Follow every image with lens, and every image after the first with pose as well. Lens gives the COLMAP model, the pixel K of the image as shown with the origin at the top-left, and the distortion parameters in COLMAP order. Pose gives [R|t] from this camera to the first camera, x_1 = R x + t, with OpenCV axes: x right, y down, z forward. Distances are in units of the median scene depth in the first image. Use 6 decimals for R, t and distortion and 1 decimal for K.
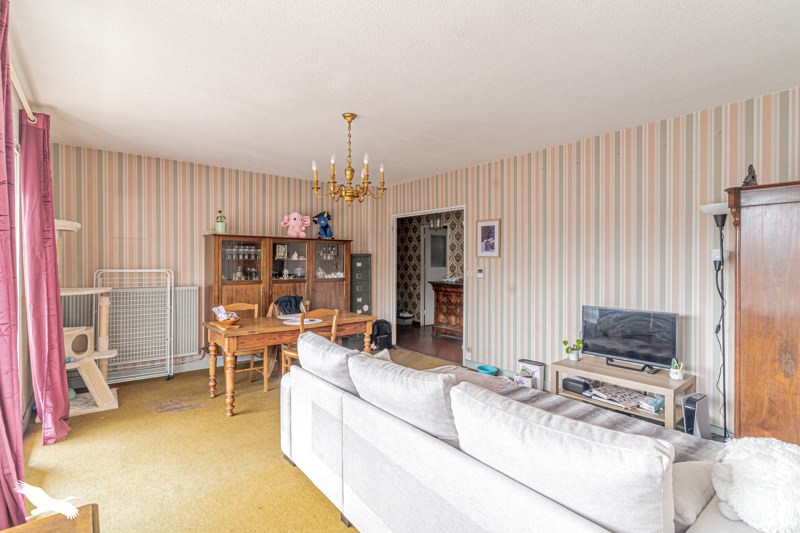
lens RADIAL K [[390.8, 0, 397.8], [0, 390.8, 262.6], [0, 0, 1]] dist [-0.000219, 0.000141]
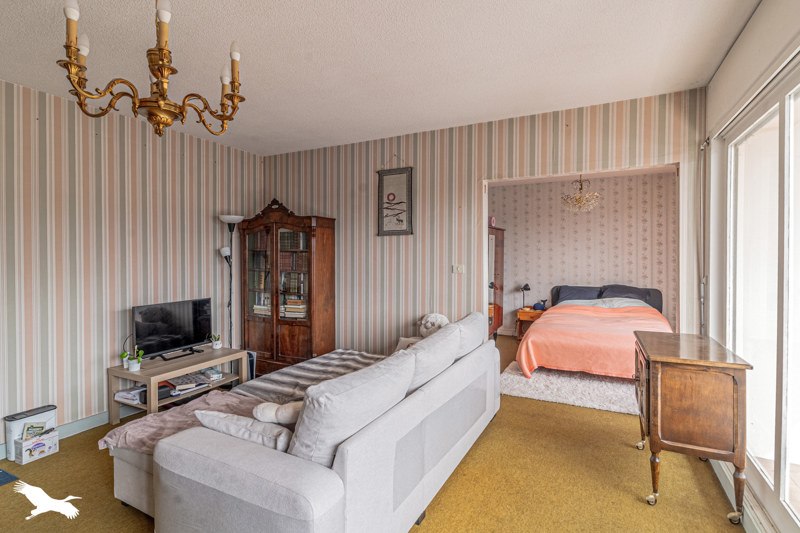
lens RADIAL K [[390.8, 0, 397.8], [0, 390.8, 262.6], [0, 0, 1]] dist [-0.000219, 0.000141]
pose [[-0.418829, -0.005416, 0.908049, -0.610565], [0.006158, 0.999942, 0.008804, 0.009068], [-0.908044, 0.009279, -0.418772, 0.903144]]
